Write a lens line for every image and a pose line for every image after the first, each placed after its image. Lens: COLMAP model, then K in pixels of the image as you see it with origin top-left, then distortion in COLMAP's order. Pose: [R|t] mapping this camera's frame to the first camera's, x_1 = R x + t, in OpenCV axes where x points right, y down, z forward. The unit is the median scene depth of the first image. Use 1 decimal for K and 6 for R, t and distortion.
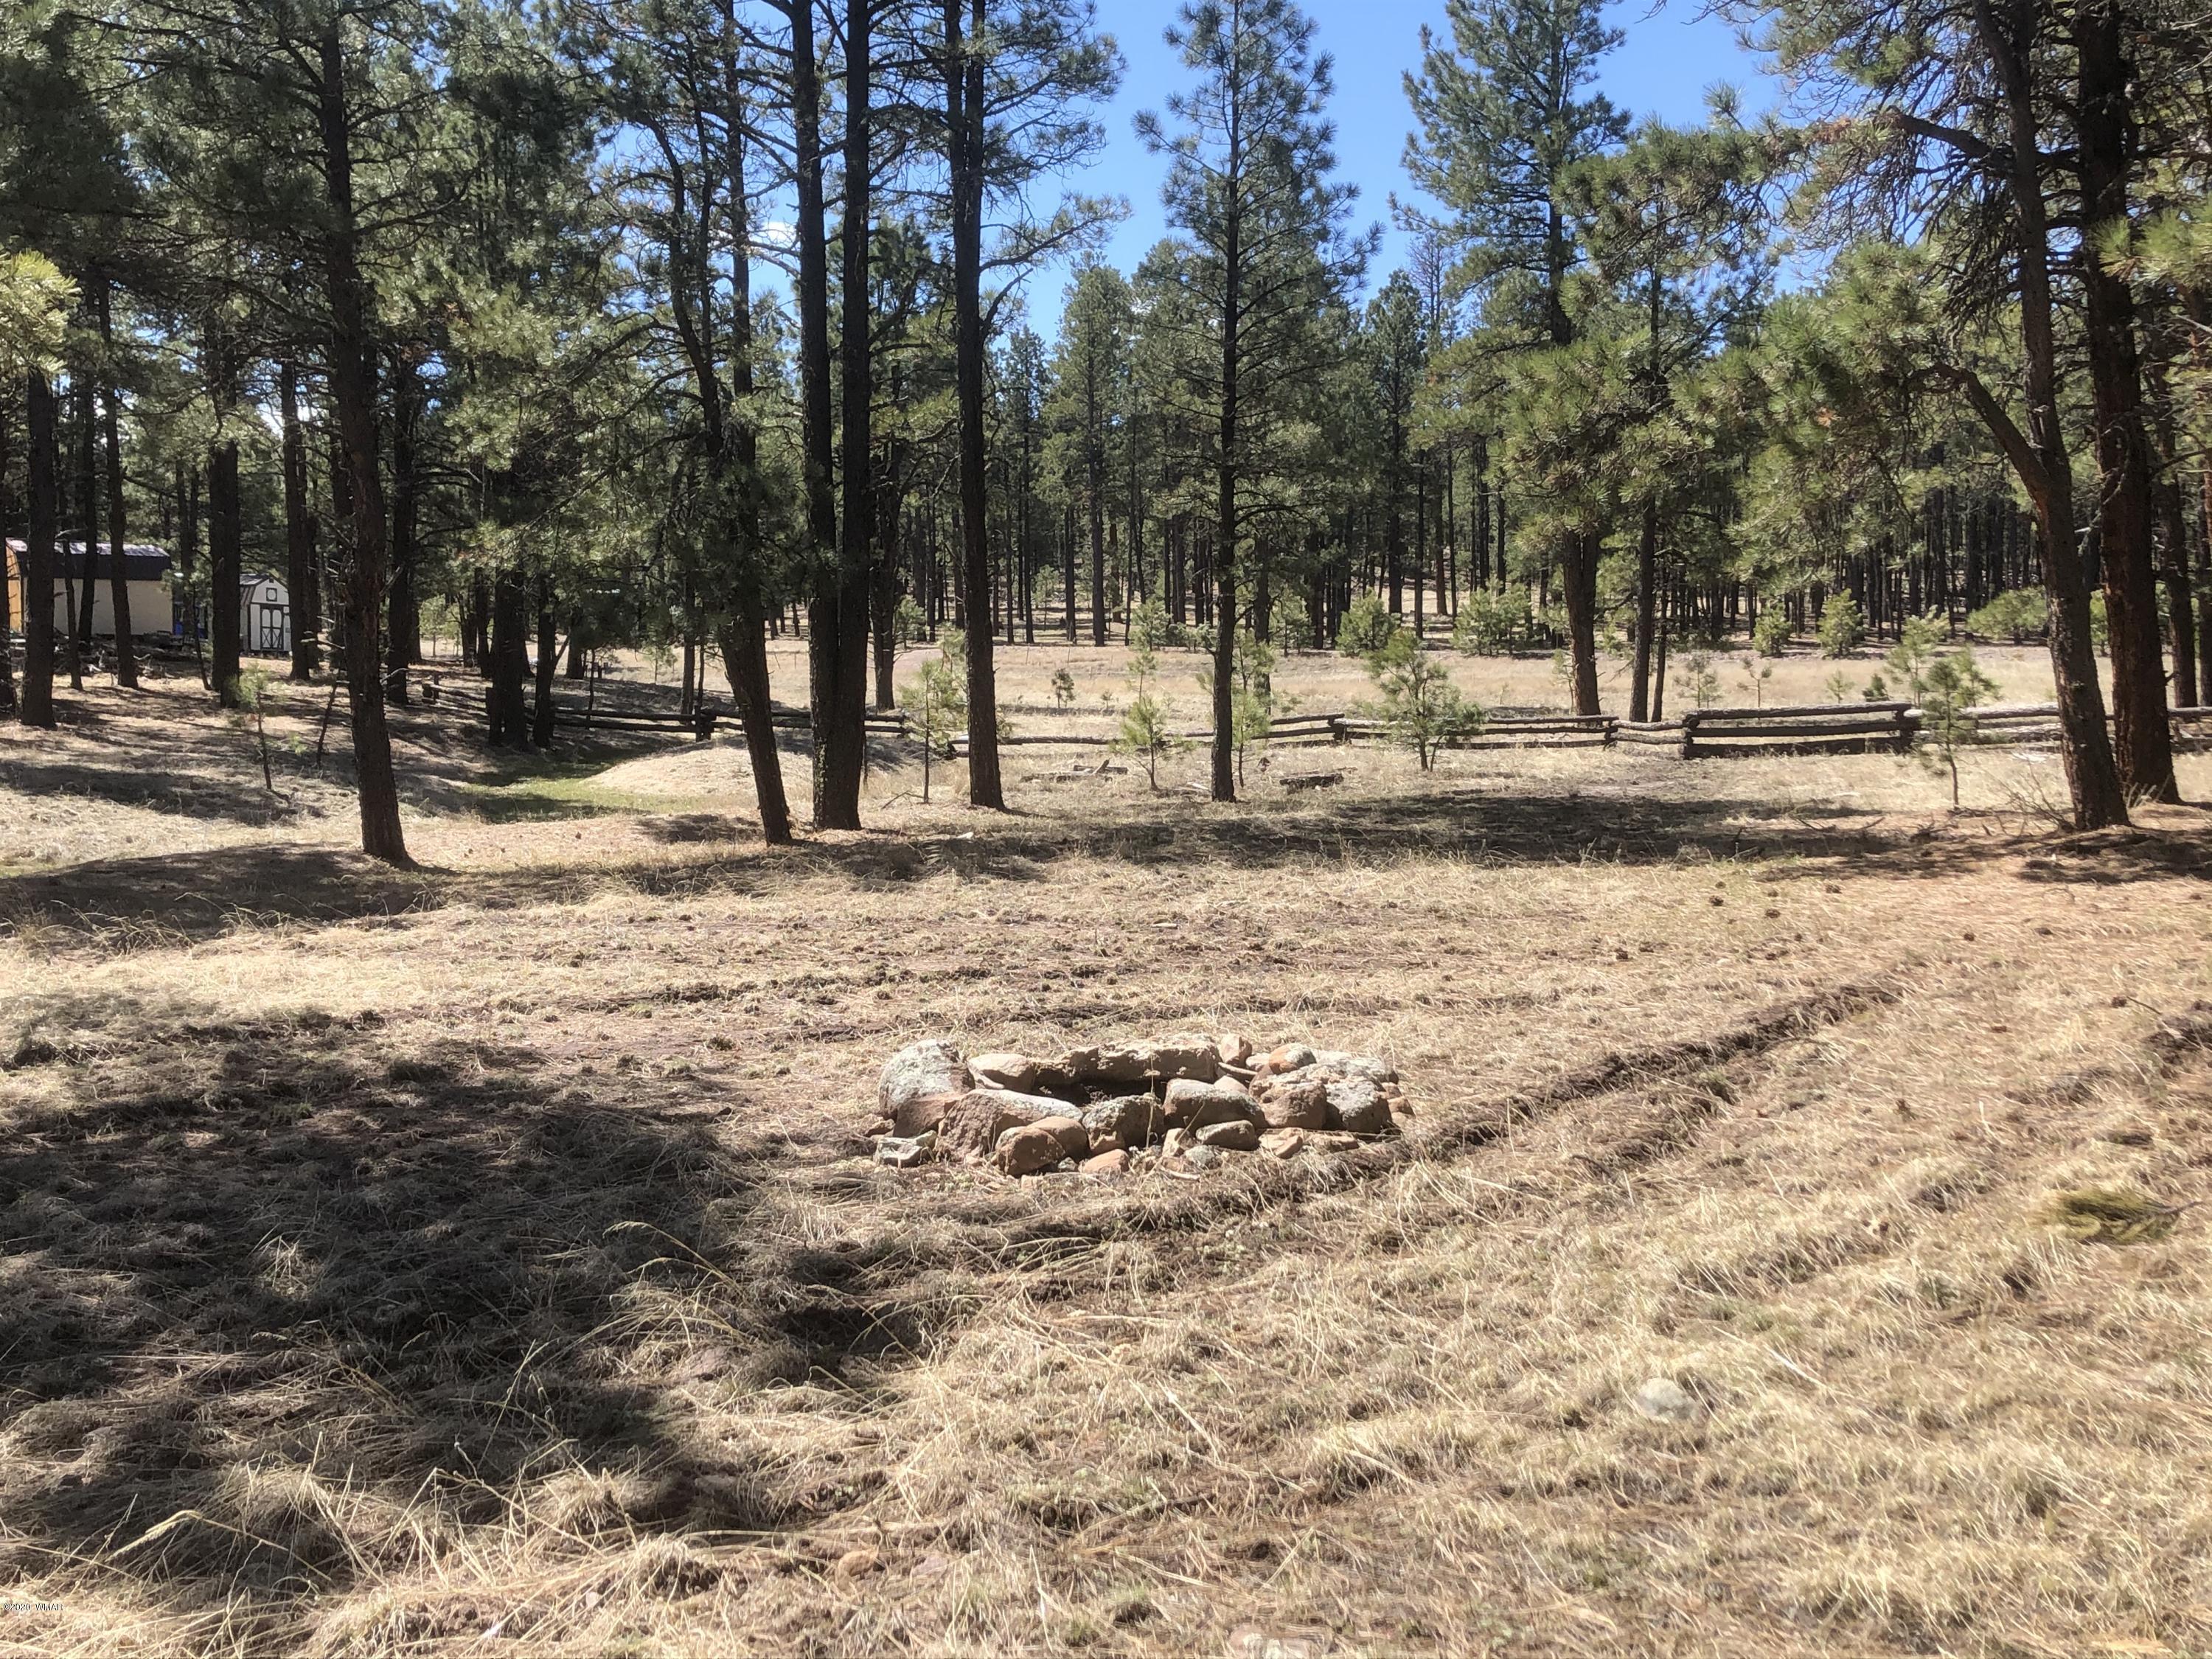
lens RADIAL K [[2381.3, 0, 1105.0], [0, 2381.3, 808.8], [0, 0, 1]] dist [0.190064, -0.670402]
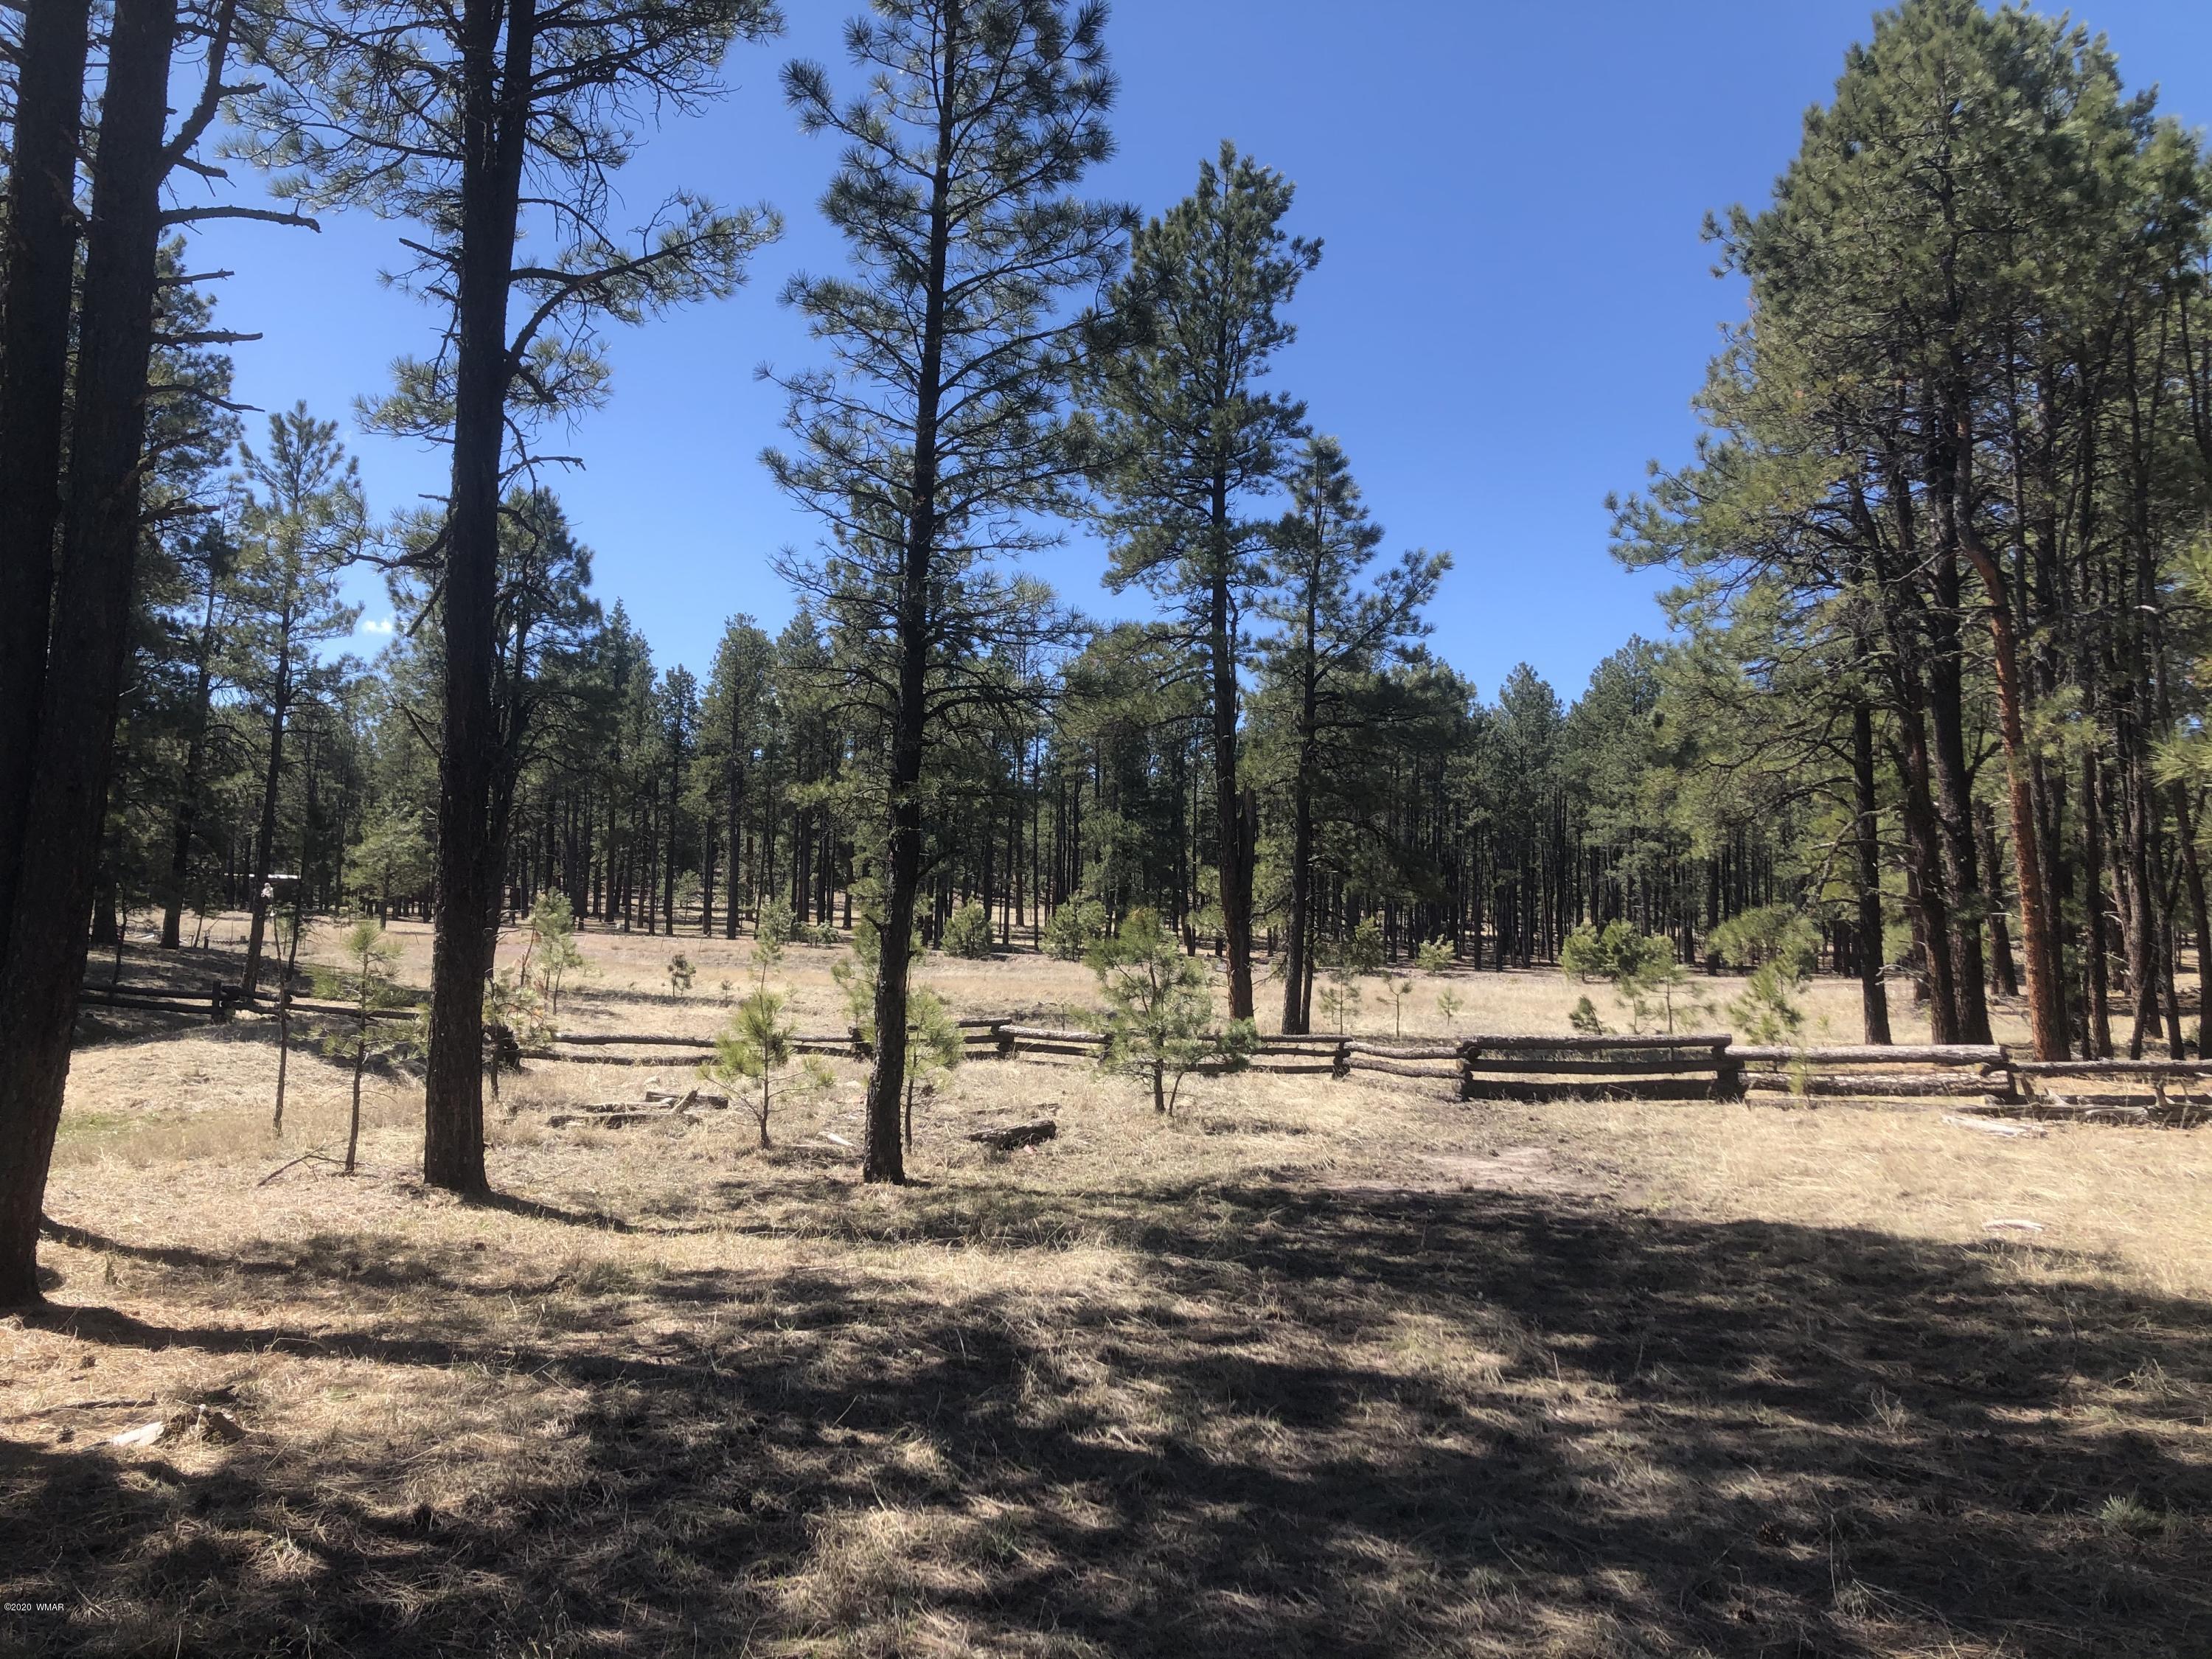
lens RADIAL K [[1679.4, 0, 1096.4], [0, 1679.4, 855.9], [0, 0, 1]] dist [0.131756, -0.163442]
pose [[0.978115, 0.051726, 0.201533, 0.006735], [-0.026129, 0.991474, -0.127661, -0.015958], [-0.206418, 0.119601, 0.971127, 0.300808]]
